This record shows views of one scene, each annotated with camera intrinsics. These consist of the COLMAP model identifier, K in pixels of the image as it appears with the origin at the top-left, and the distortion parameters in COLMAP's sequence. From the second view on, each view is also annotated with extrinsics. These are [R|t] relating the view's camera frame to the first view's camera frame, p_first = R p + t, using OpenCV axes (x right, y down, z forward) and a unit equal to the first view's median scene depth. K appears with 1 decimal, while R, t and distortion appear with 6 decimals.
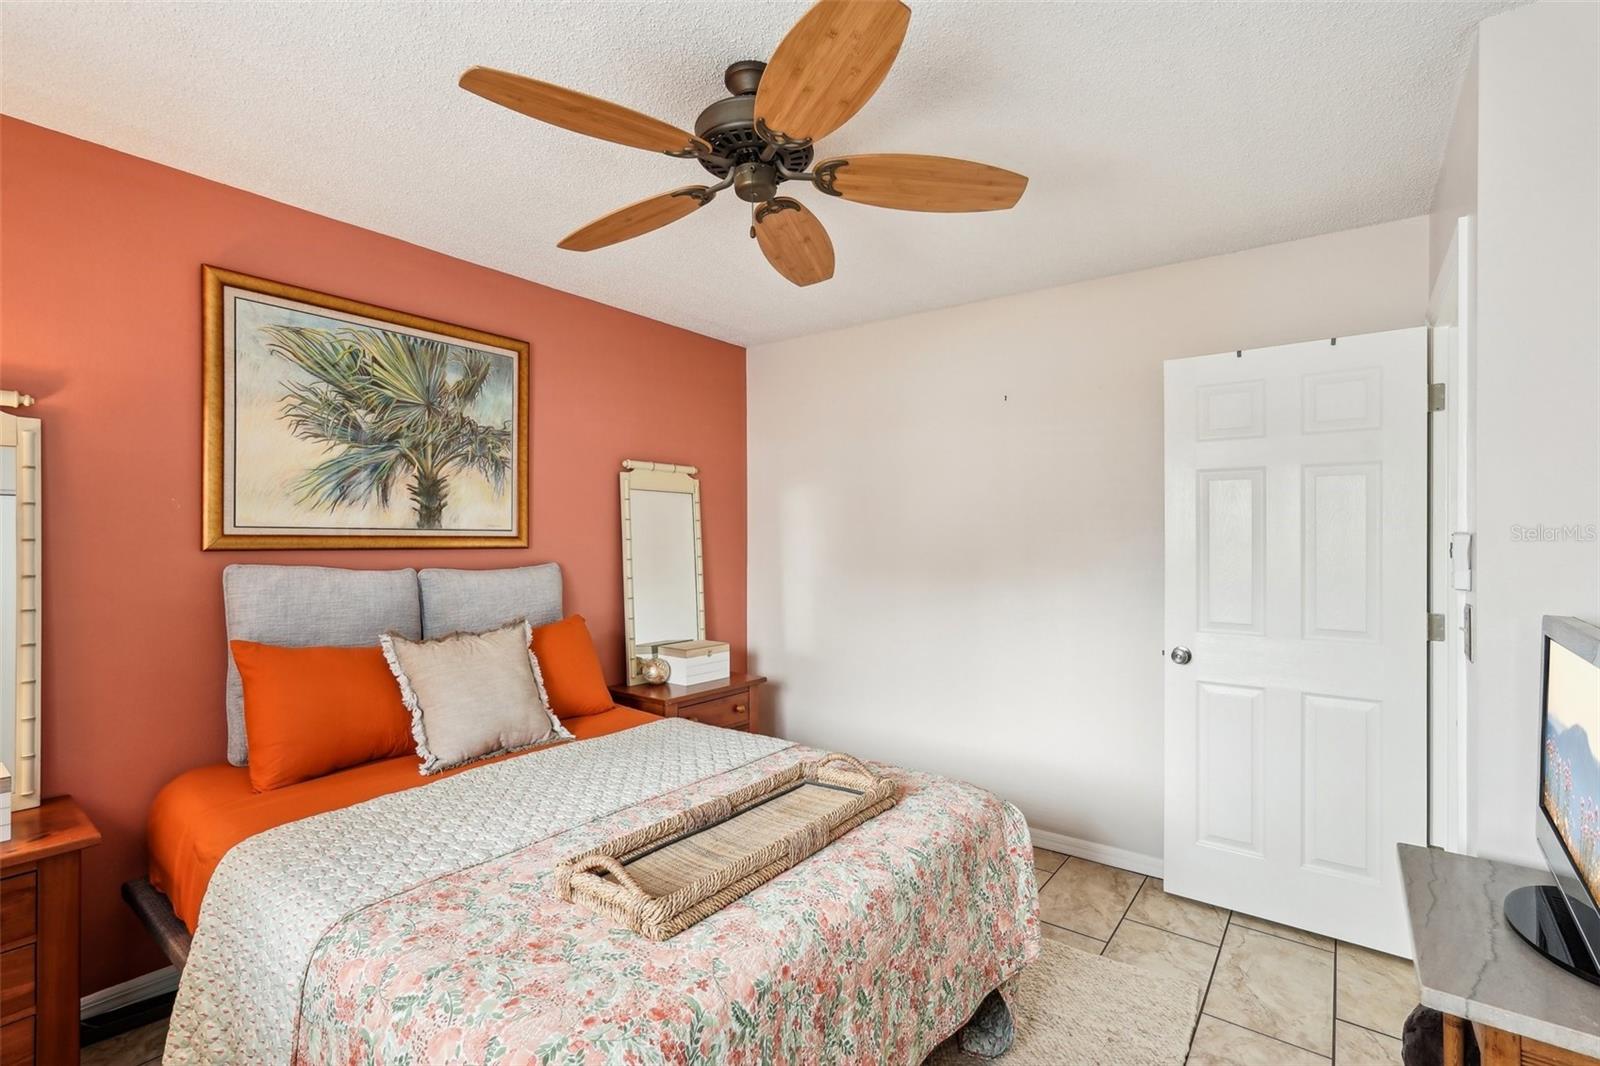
lens RADIAL K [[731.0, 0, 795.5], [0, 731.0, 534.7], [0, 0, 1]] dist [-0.010322, 0.006448]
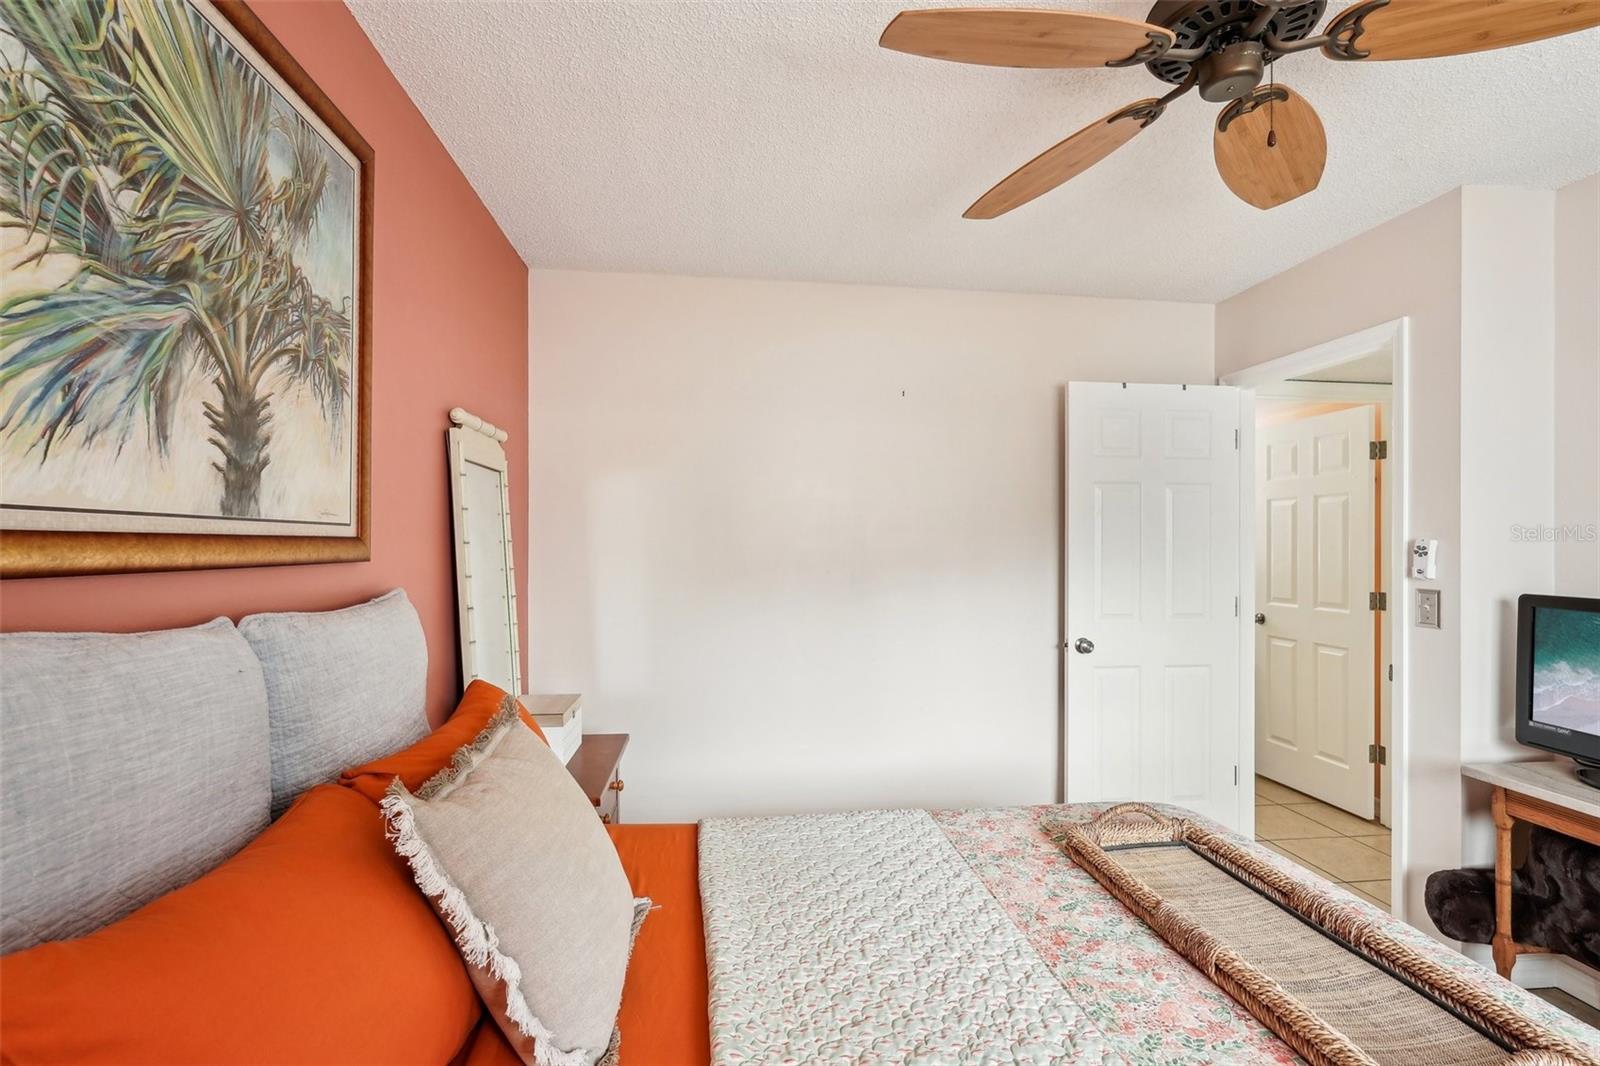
lens RADIAL K [[731.0, 0, 801.5], [0, 731.0, 542.8], [0, 0, 1]] dist [-0.010322, 0.006448]
pose [[0.719127, -0.000950, 0.694878, -0.572269], [-0.002712, 0.999988, 0.004173, 0.003691], [-0.694873, -0.004886, 0.719116, 0.497222]]
